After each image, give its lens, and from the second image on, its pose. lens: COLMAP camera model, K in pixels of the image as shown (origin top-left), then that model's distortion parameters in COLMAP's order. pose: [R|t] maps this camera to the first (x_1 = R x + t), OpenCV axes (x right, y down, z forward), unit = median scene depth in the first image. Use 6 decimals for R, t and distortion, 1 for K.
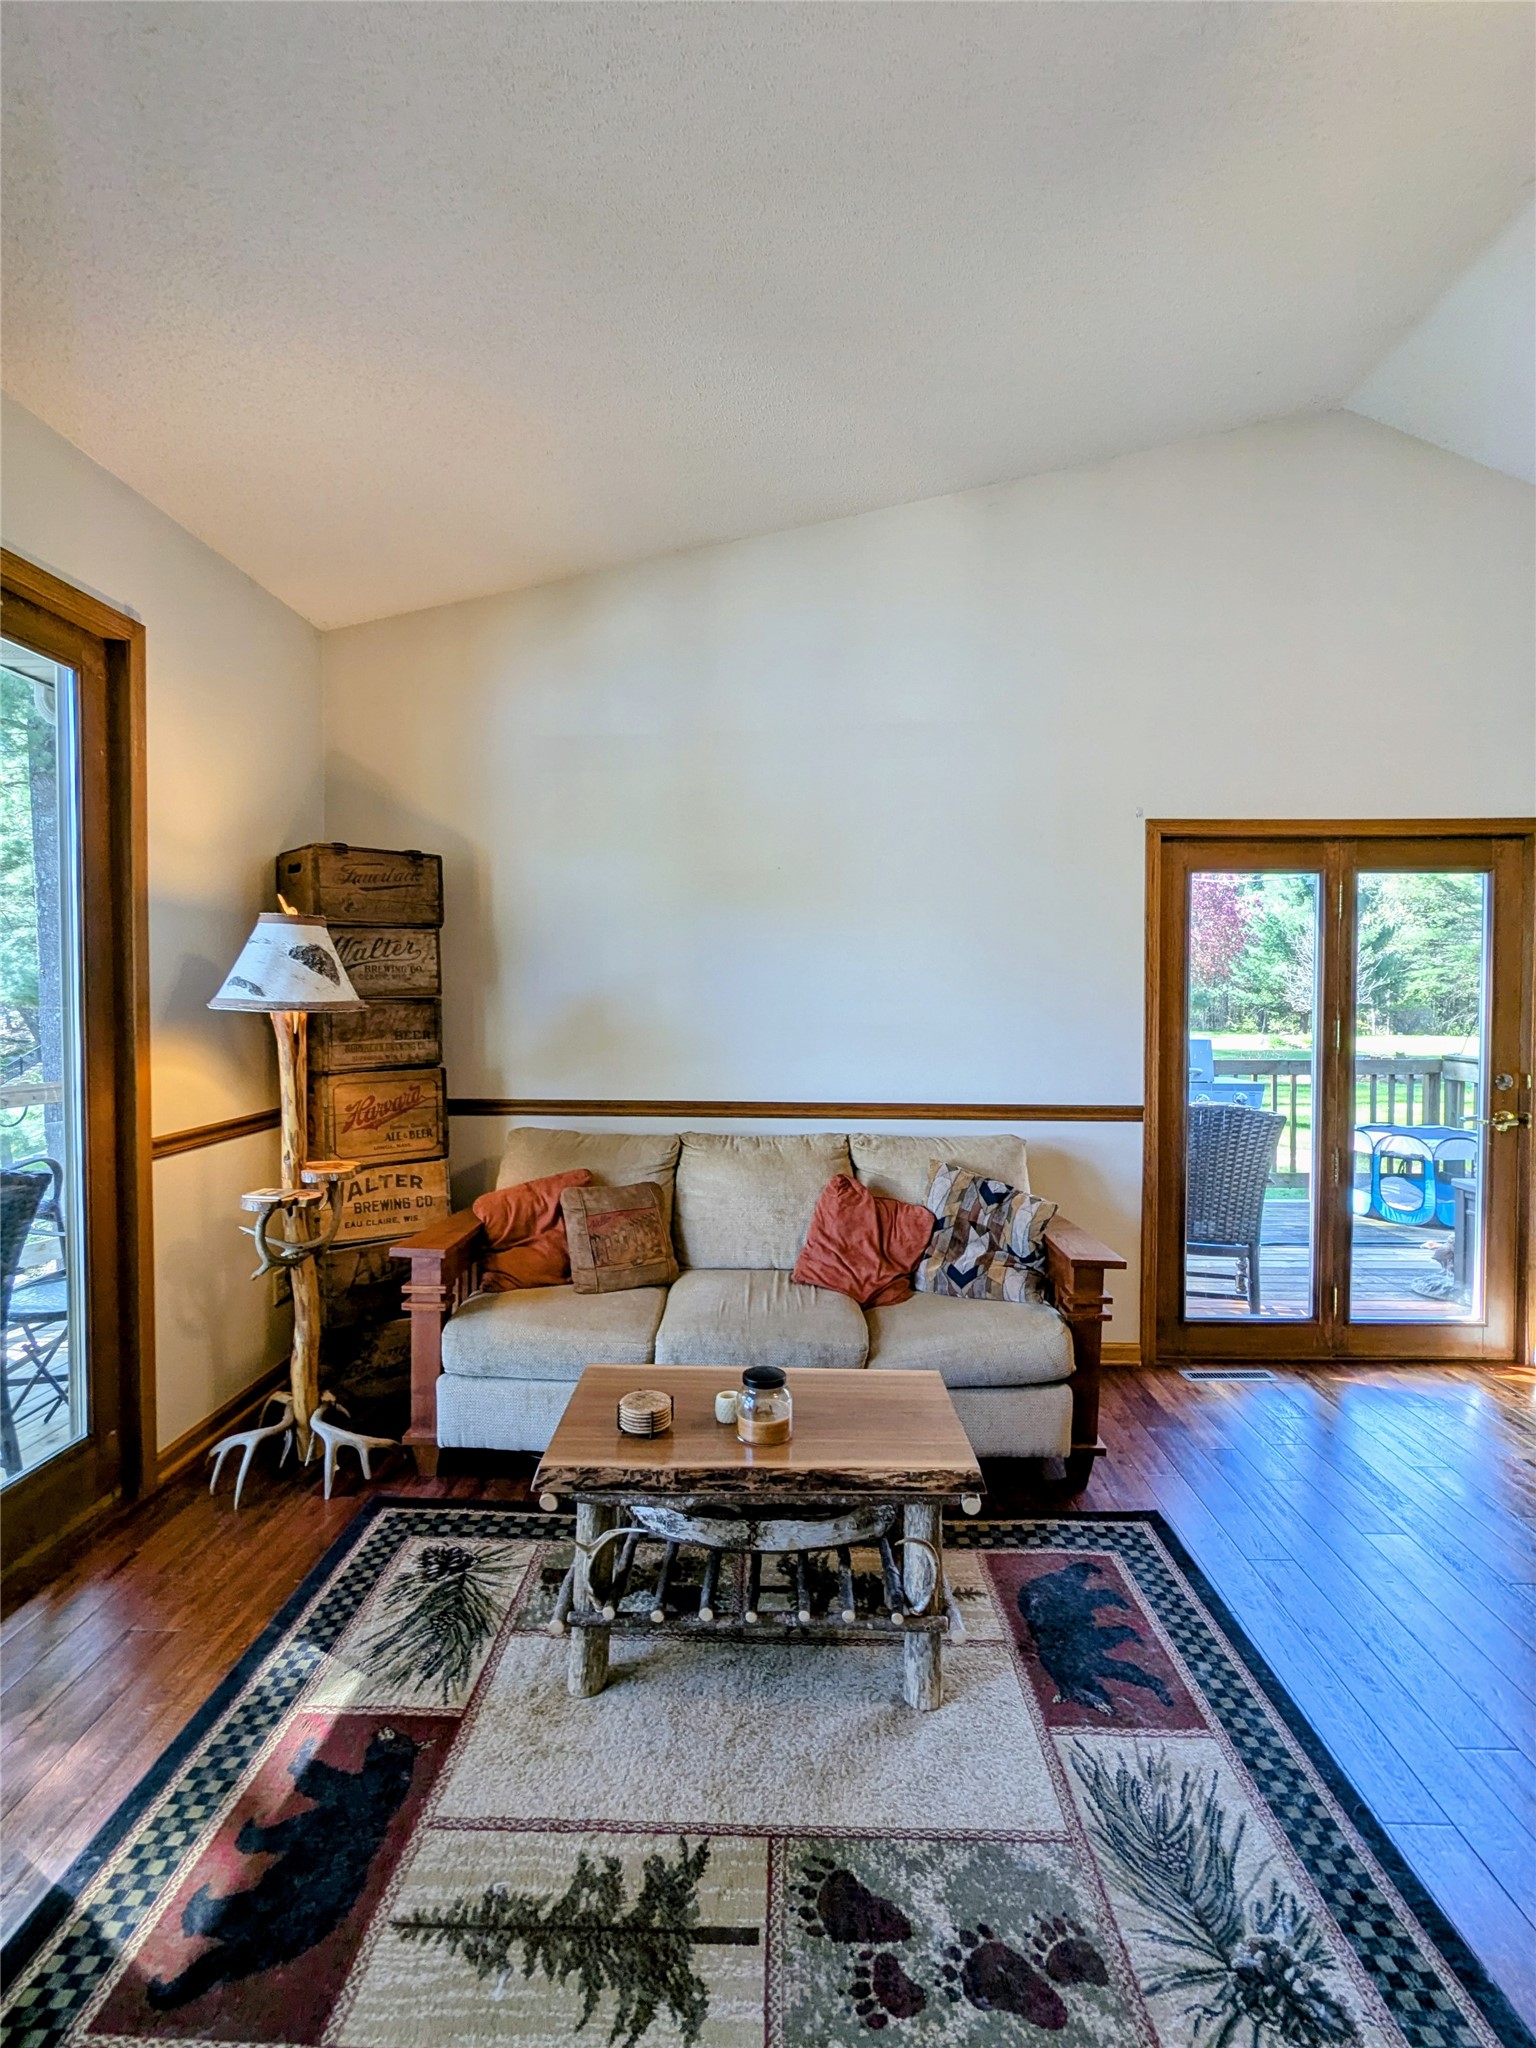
lens RADIAL K [[971.1, 0, 766.4], [0, 971.1, 1021.9], [0, 0, 1]] dist [-0.003649, 0.000740]
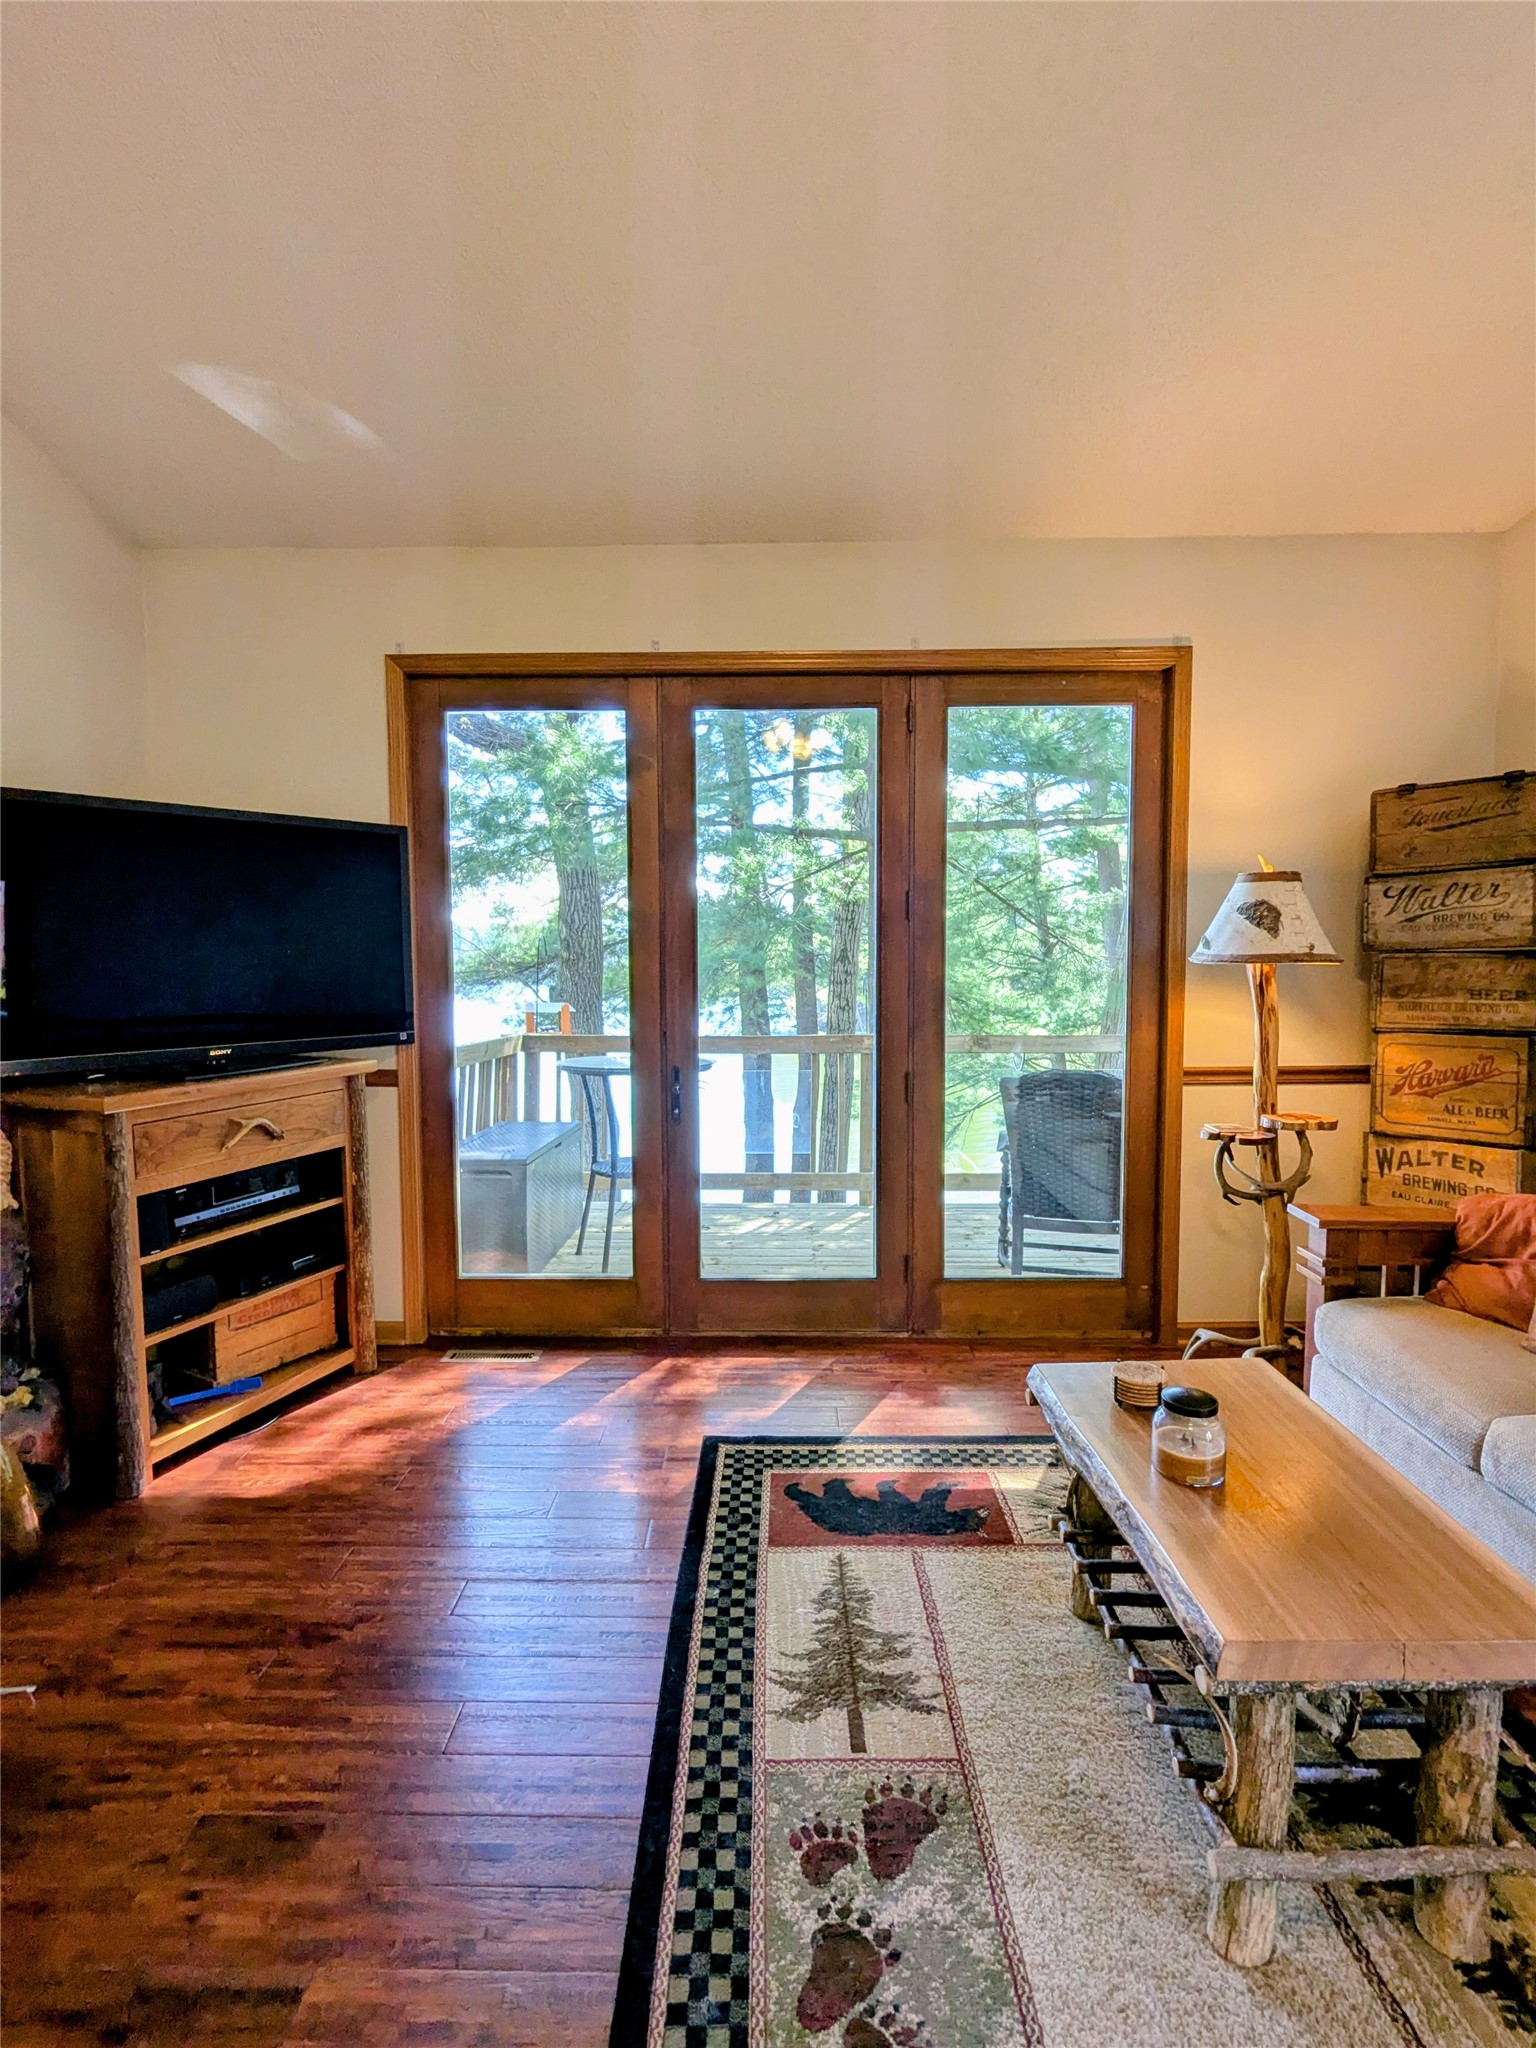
lens RADIAL K [[971.1, 0, 769.6], [0, 971.1, 1024.5], [0, 0, 1]] dist [-0.003649, 0.000740]
pose [[0.004388, 0.062188, -0.998055, 0.982548], [-0.023984, 0.997784, 0.062065, 0.004090], [0.999703, 0.023665, 0.005870, 0.775990]]
